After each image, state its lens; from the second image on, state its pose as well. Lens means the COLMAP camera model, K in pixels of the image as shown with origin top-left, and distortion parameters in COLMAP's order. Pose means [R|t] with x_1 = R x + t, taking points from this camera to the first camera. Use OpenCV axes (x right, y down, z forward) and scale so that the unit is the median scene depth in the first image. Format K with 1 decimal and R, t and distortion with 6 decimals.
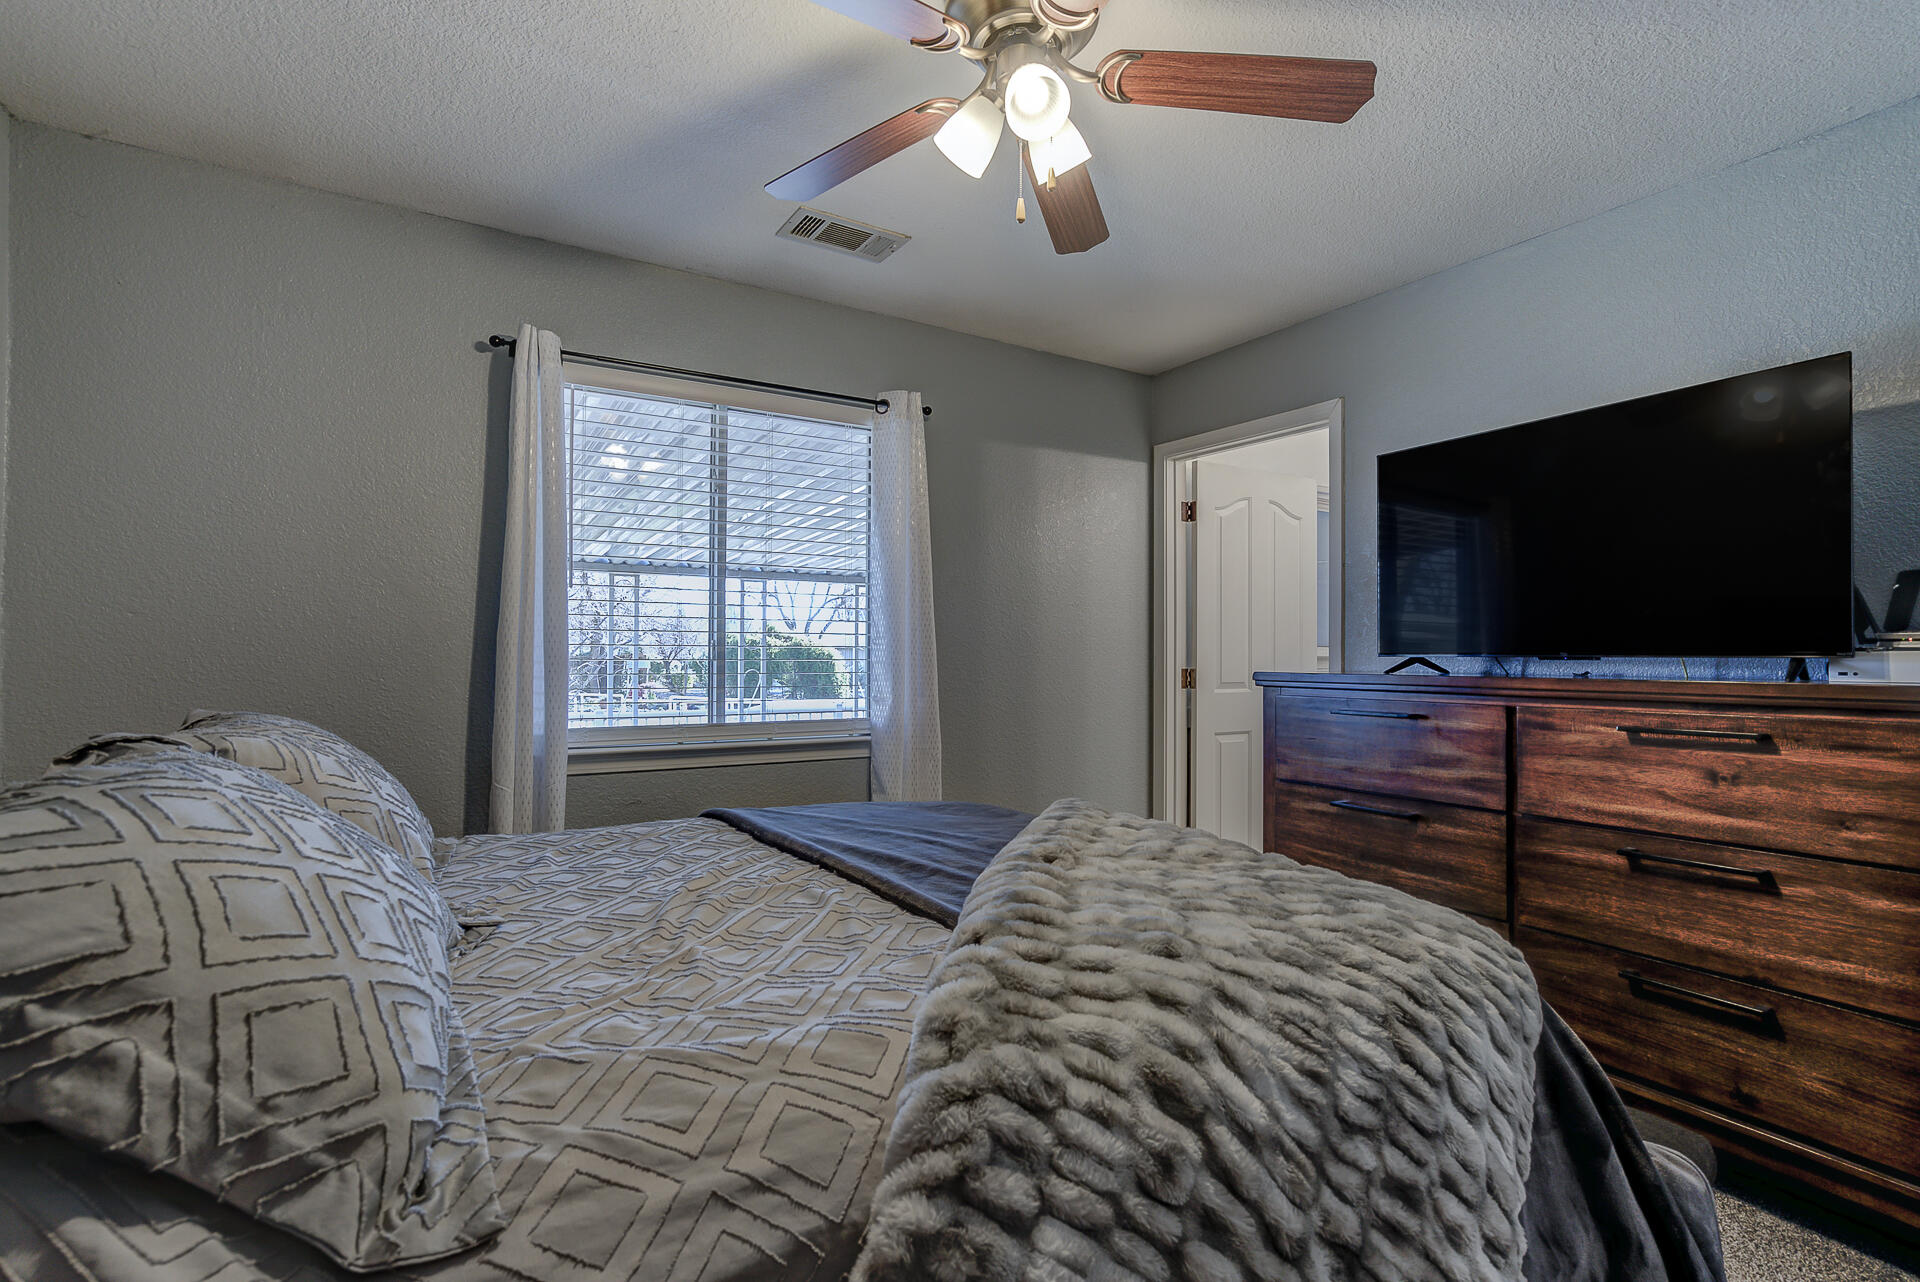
lens RADIAL K [[892.7, 0, 967.5], [0, 892.7, 635.7], [0, 0, 1]] dist [-0.032919, 0.023421]
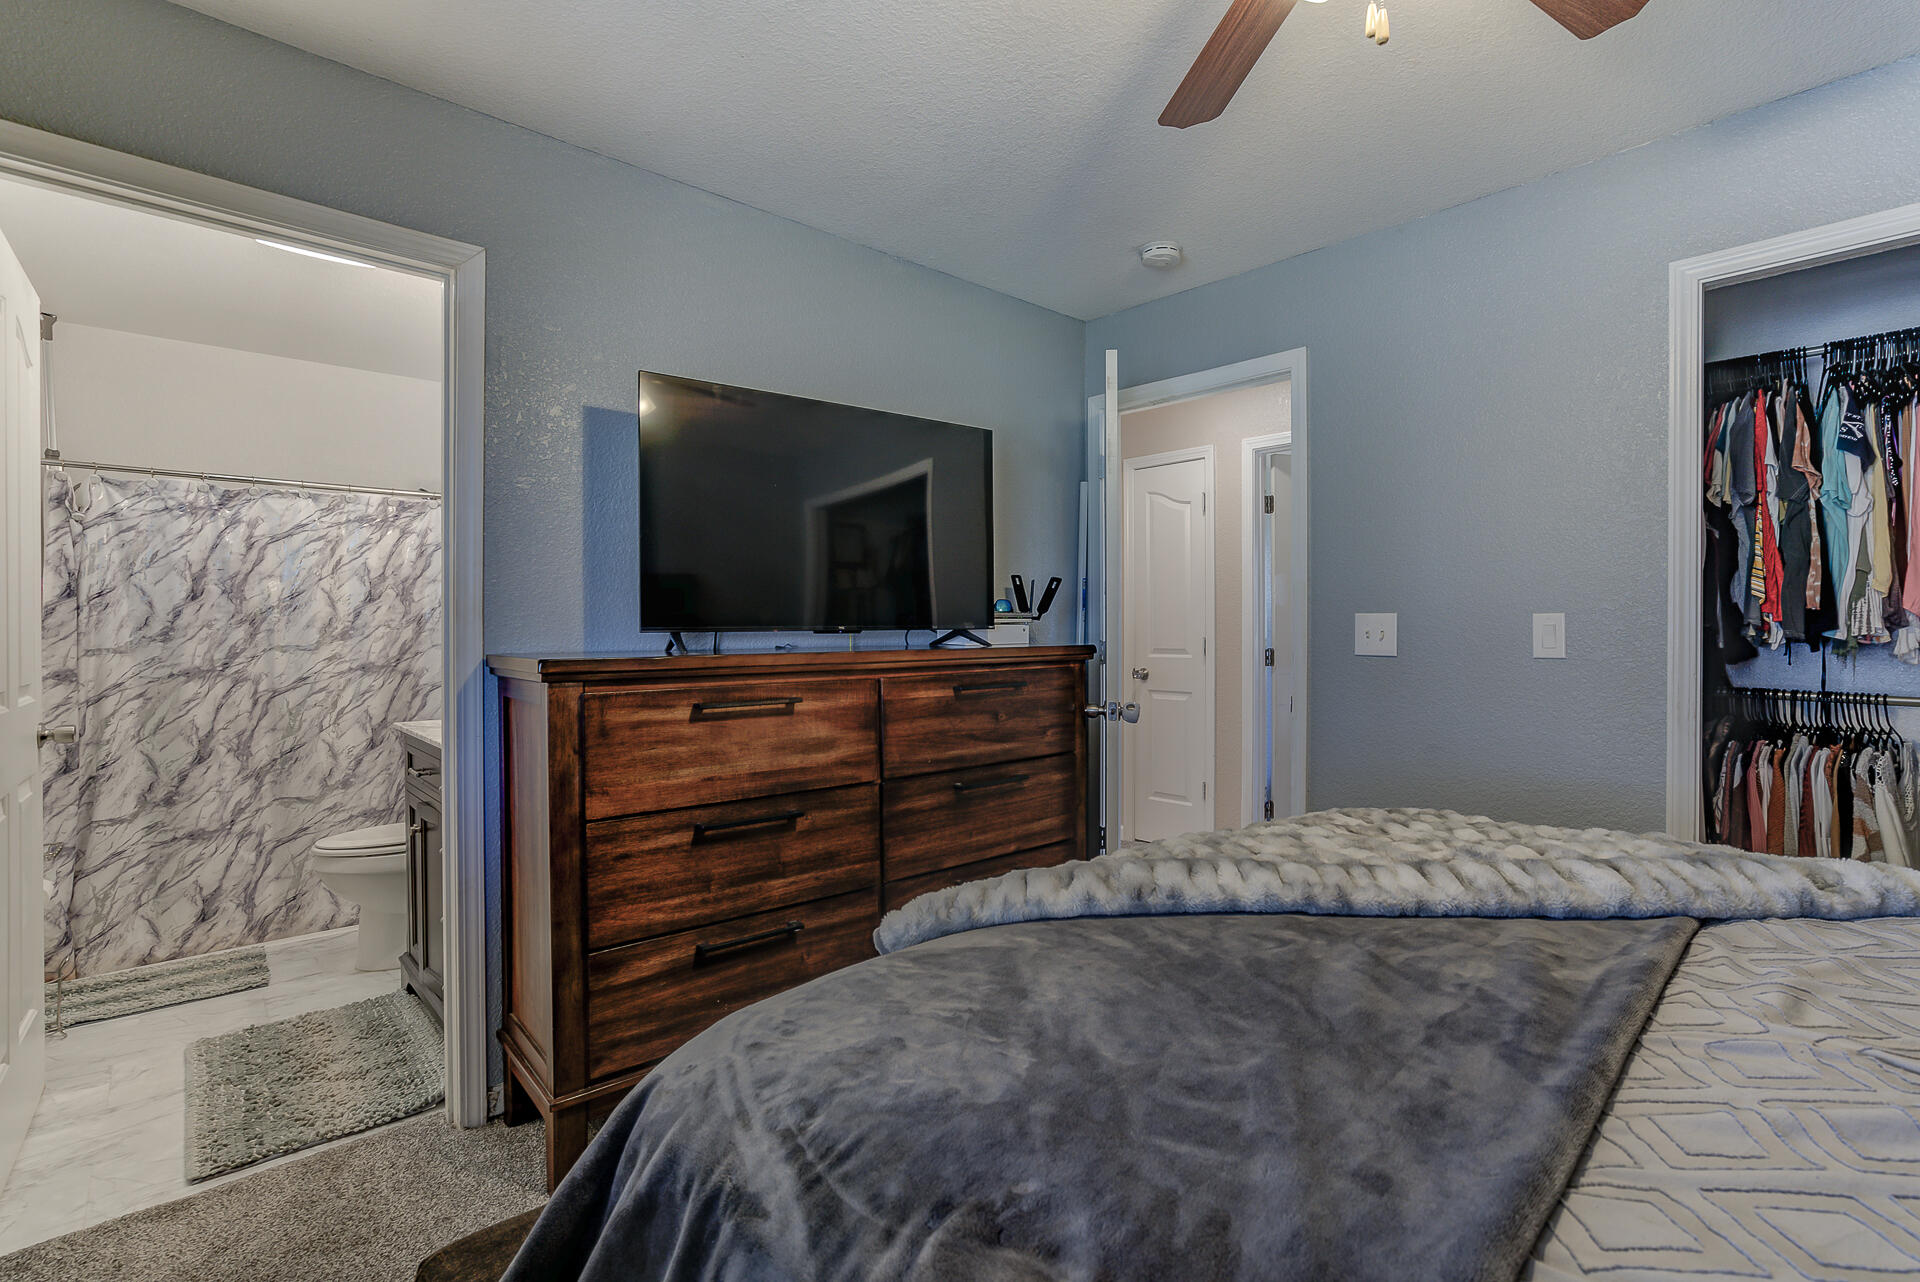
lens RADIAL K [[869.4, 0, 960.0], [0, 869.4, 641.0], [0, 0, 1]] dist [-0.042044, 0.019846]
pose [[-0.141046, -0.019311, 0.989815, -0.331218], [-0.014359, 0.999744, 0.017459, 0.014337], [-0.989899, -0.011750, -0.141287, 0.869153]]
